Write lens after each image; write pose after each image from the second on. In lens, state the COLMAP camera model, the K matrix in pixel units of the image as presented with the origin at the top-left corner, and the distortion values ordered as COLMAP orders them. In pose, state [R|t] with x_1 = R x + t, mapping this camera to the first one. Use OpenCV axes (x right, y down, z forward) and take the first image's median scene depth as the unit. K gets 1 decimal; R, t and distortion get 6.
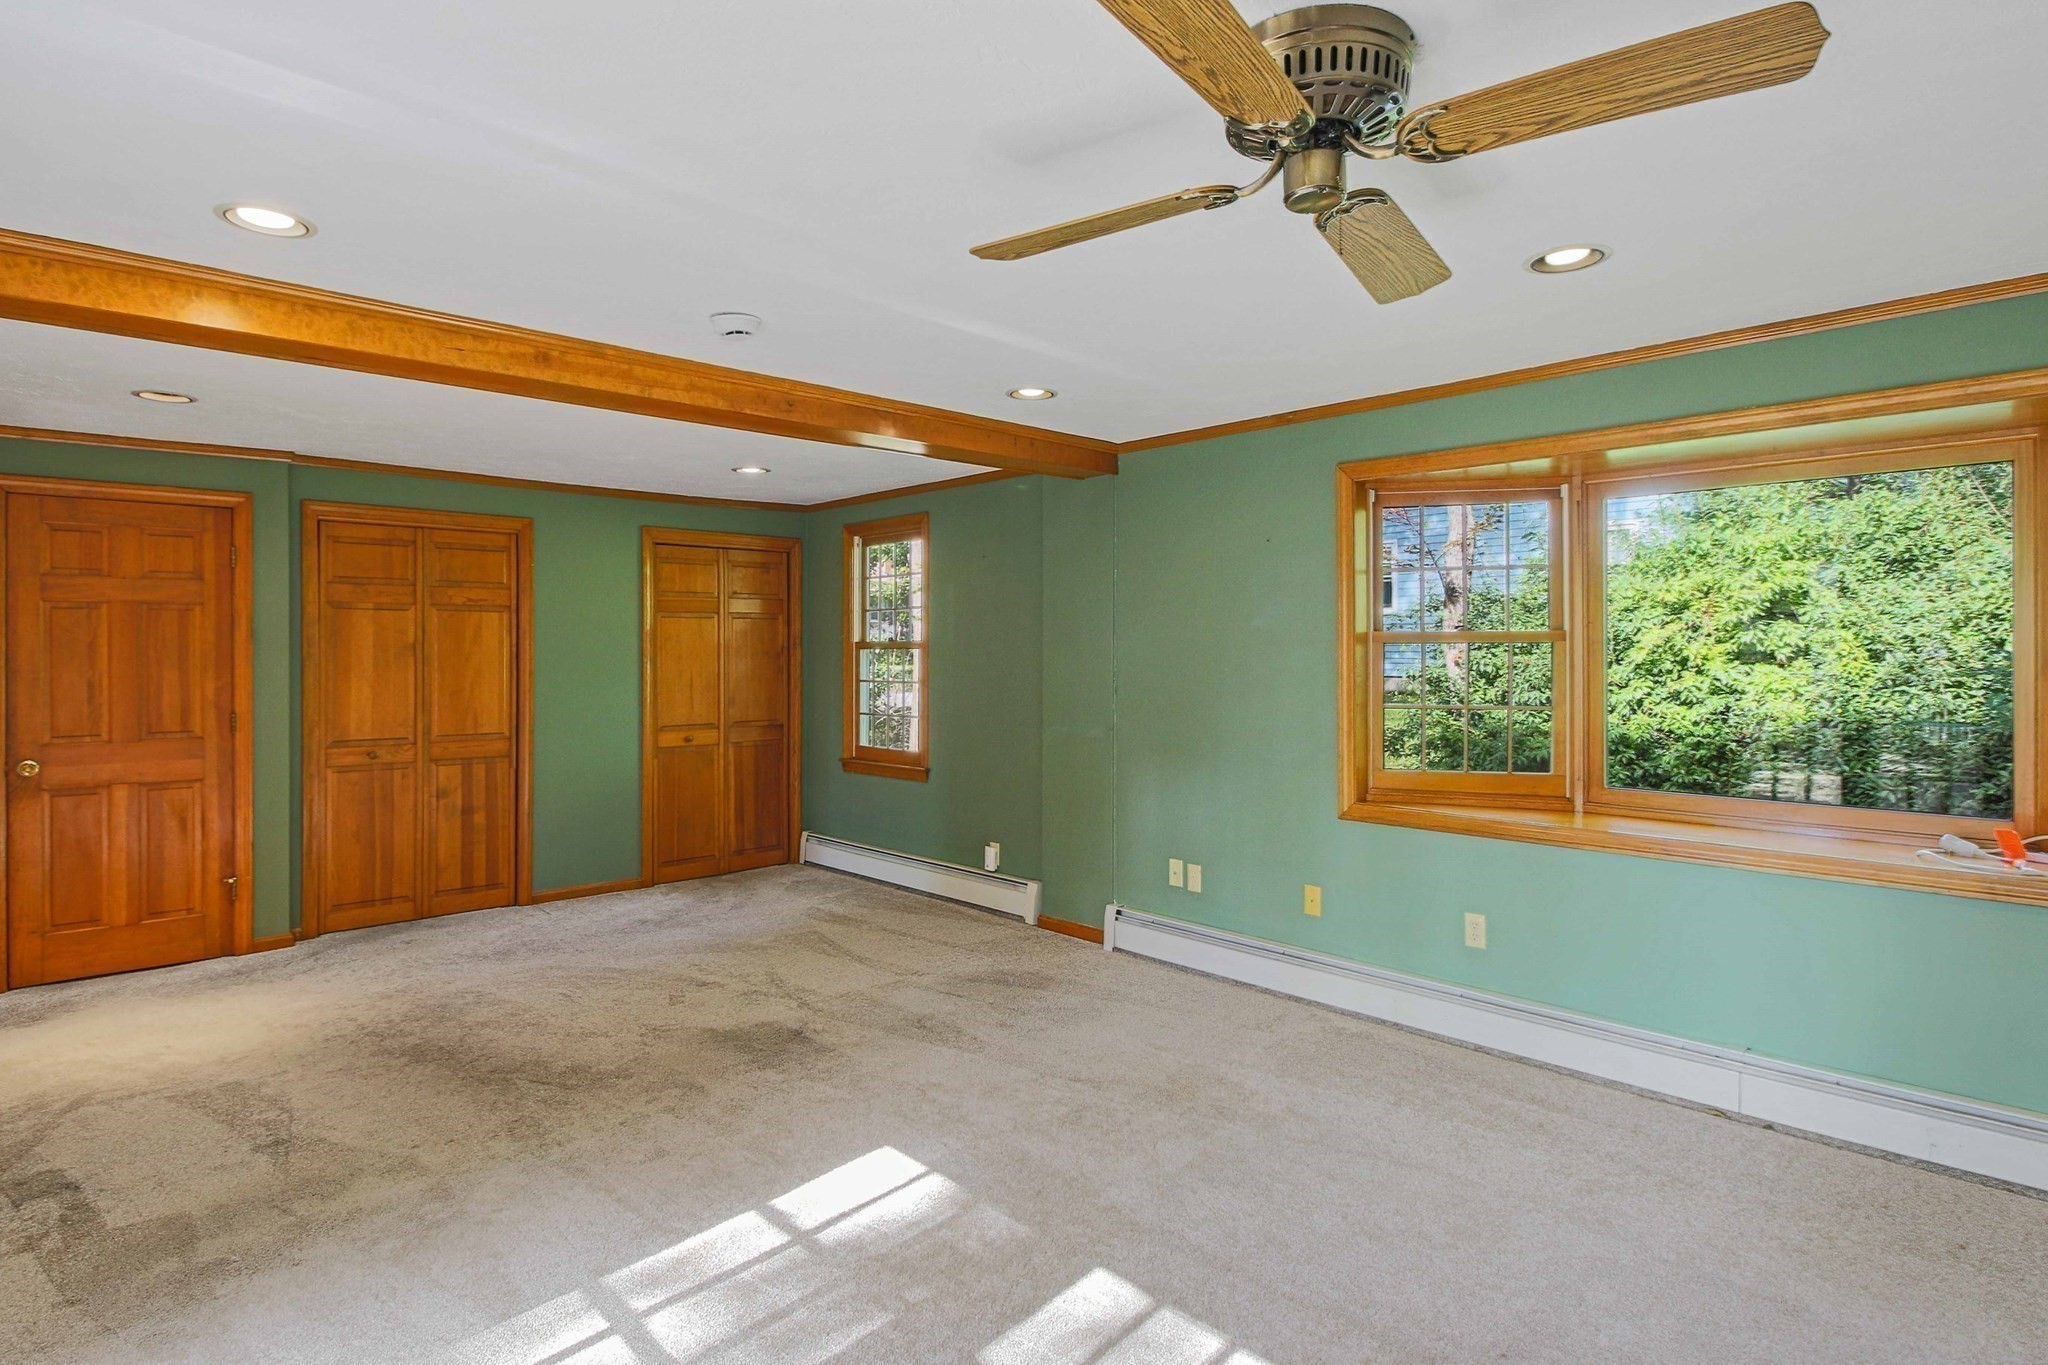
lens RADIAL K [[1056.0, 0, 1028.1], [0, 1056.0, 658.8], [0, 0, 1]] dist [0.001930, -0.018558]
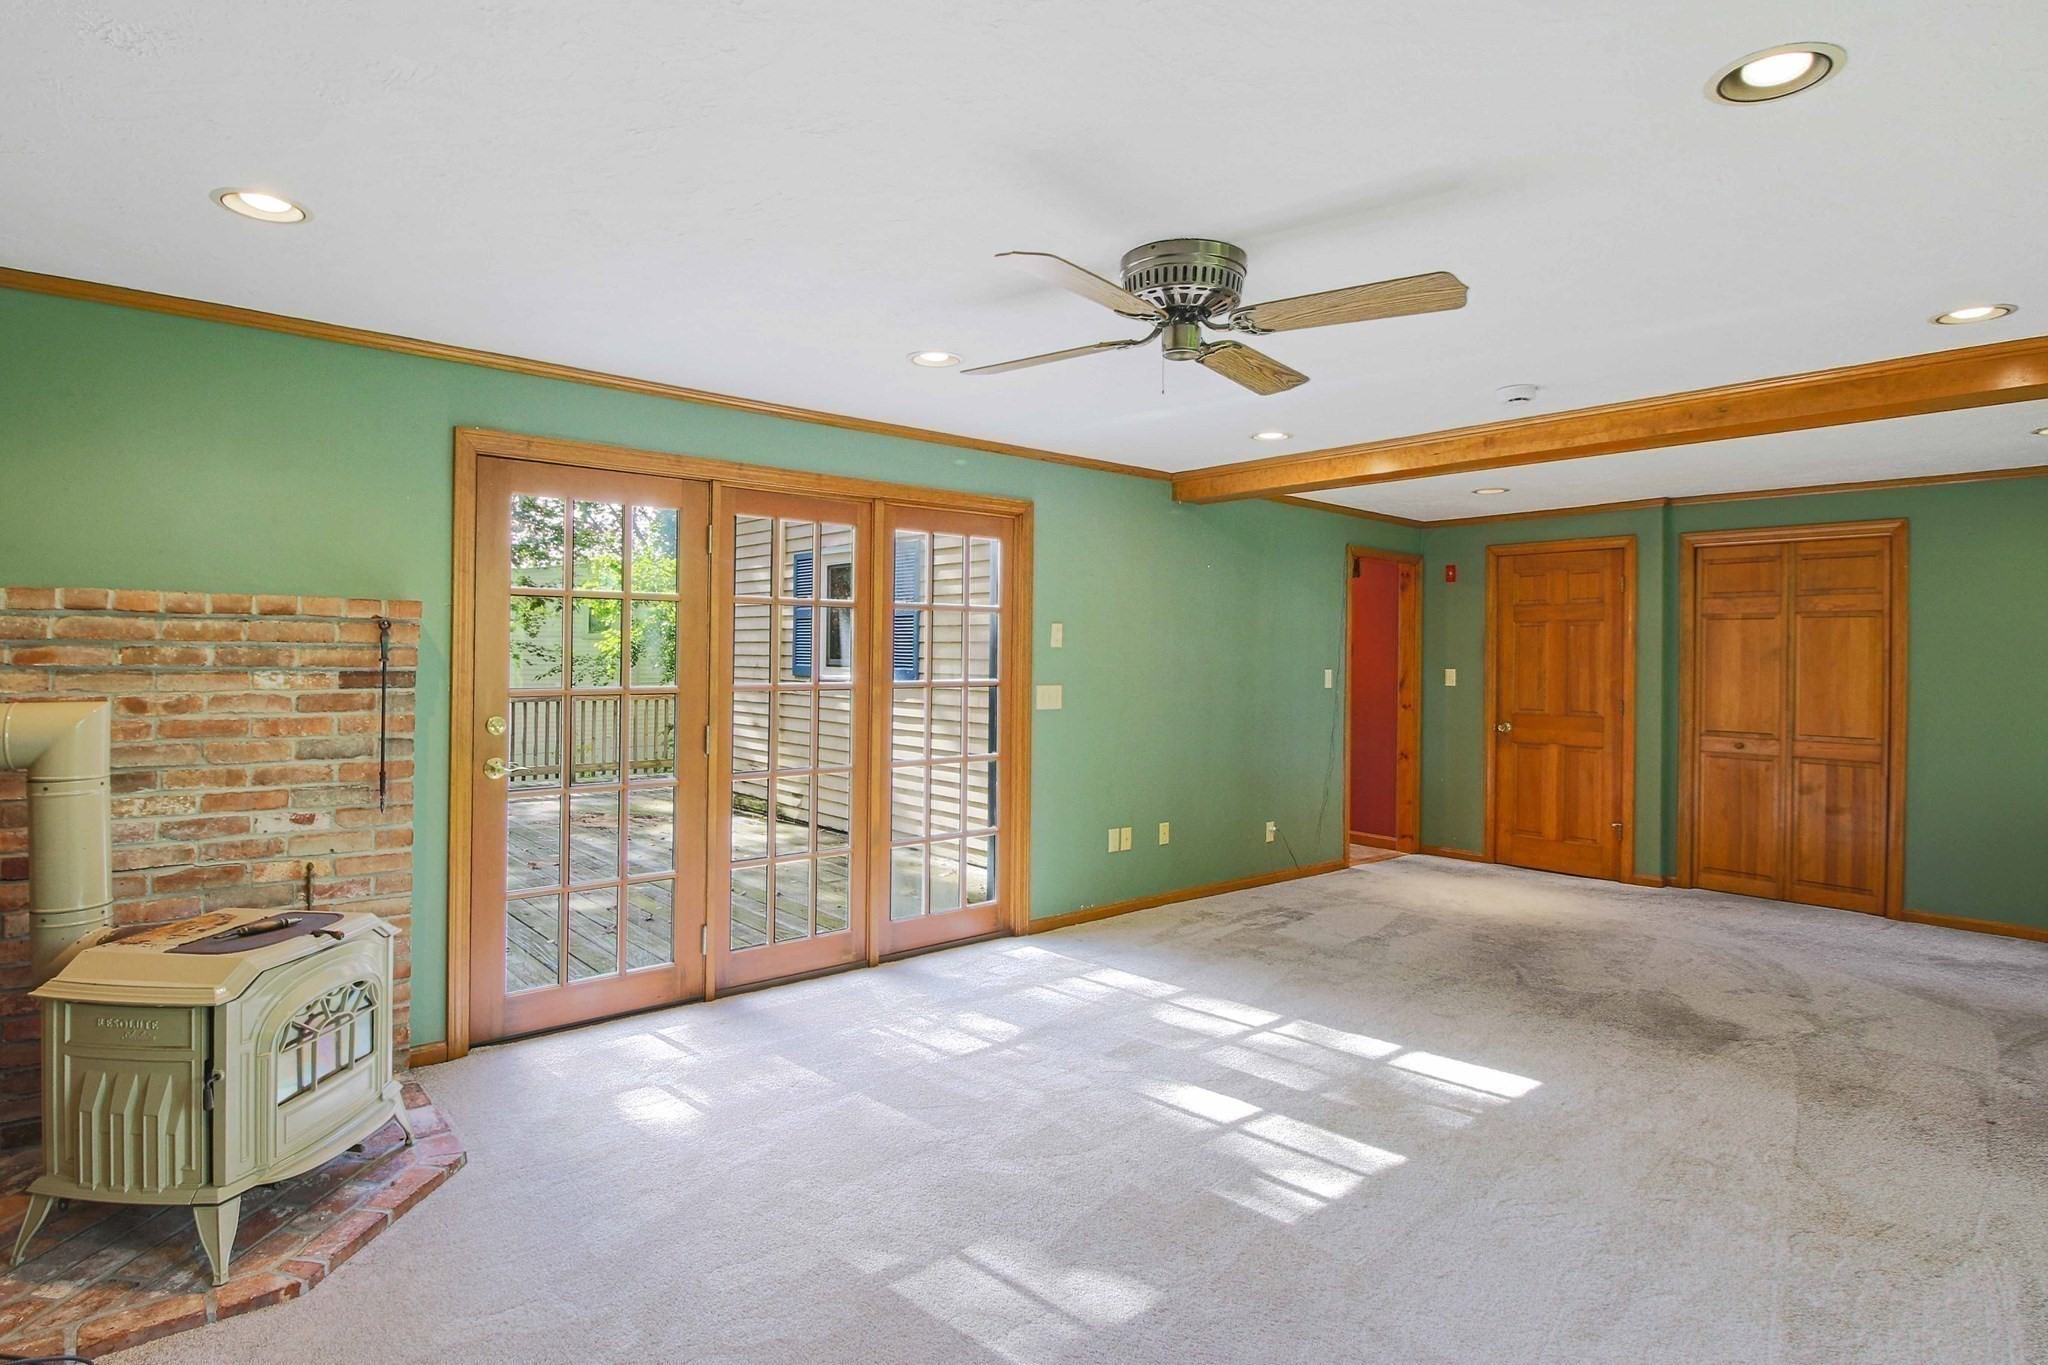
lens RADIAL K [[1056.0, 0, 1028.1], [0, 1056.0, 658.8], [0, 0, 1]] dist [0.001930, -0.018558]
pose [[-0.019763, 0.006072, -0.999786, 0.597927], [-0.013883, 0.999883, 0.006347, -0.000001], [0.999708, 0.014005, -0.019677, 0.268554]]
